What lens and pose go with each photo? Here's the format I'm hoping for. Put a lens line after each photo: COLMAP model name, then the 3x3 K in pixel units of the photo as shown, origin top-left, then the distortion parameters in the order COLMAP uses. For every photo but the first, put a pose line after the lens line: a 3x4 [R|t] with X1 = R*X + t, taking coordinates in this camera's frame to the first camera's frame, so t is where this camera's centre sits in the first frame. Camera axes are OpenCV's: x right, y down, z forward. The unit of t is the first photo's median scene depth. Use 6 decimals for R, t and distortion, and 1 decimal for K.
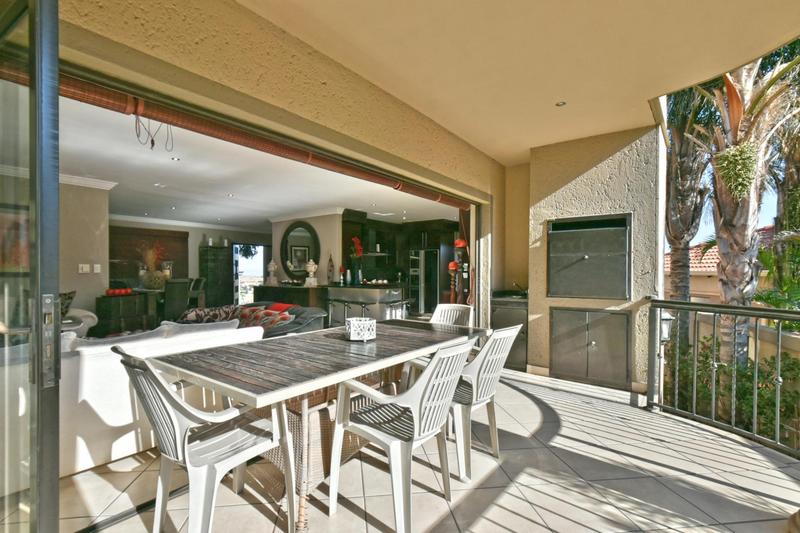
lens RADIAL K [[389.2, 0, 402.5], [0, 389.2, 272.2], [0, 0, 1]] dist [0.004749, -0.002203]
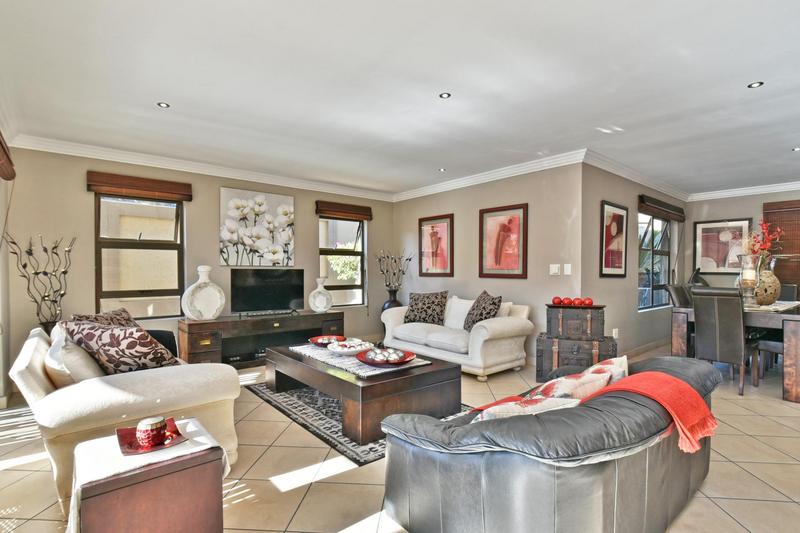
lens RADIAL K [[389.2, 0, 397.9], [0, 389.2, 277.3], [0, 0, 1]] dist [0.004749, -0.002203]
pose [[-0.214619, 0.014264, -0.976594, 0.083011], [-0.001184, 0.999889, 0.014865, -0.008022], [0.976697, 0.004346, -0.214578, 1.632017]]
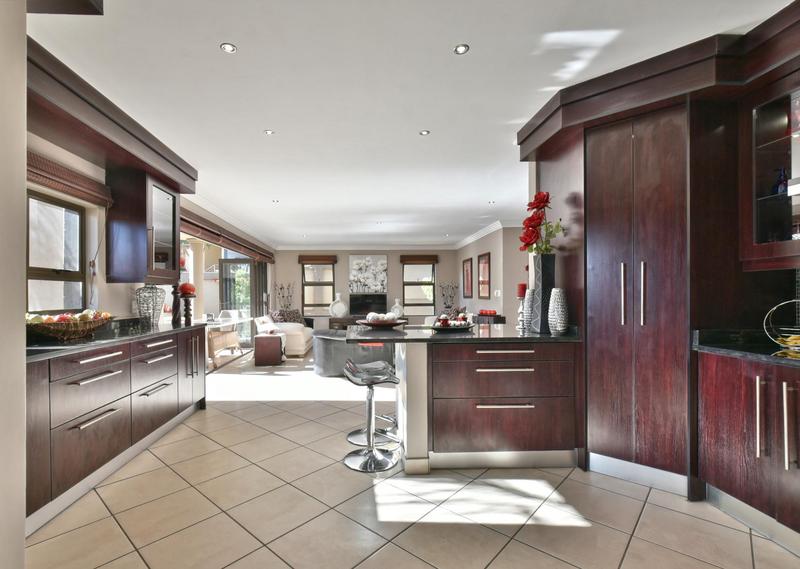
lens RADIAL K [[373.4, 0, 375.2], [0, 373.4, 298.3], [0, 0, 1]] dist [0.000084, -0.000873]
pose [[-0.771503, 0.004244, -0.636212, 0.555973], [0.001269, 0.999986, 0.005132, 0.000552], [0.636225, 0.003152, -0.771497, 3.255112]]
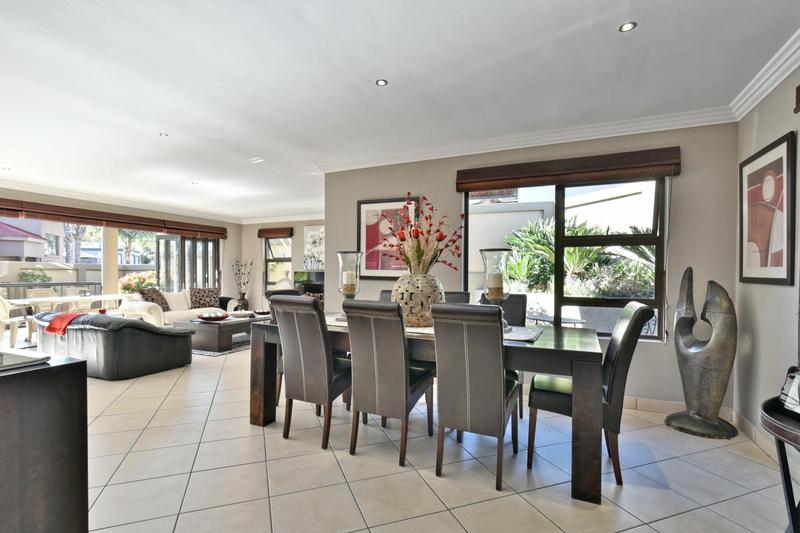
lens RADIAL K [[389.2, 0, 398.3], [0, 389.2, 276.4], [0, 0, 1]] dist [0.004749, -0.002203]
pose [[-0.974584, -0.005435, -0.223955, -1.434241], [-0.007431, 0.999940, 0.008070, -0.012607], [0.223898, 0.009529, -0.974566, 3.613208]]
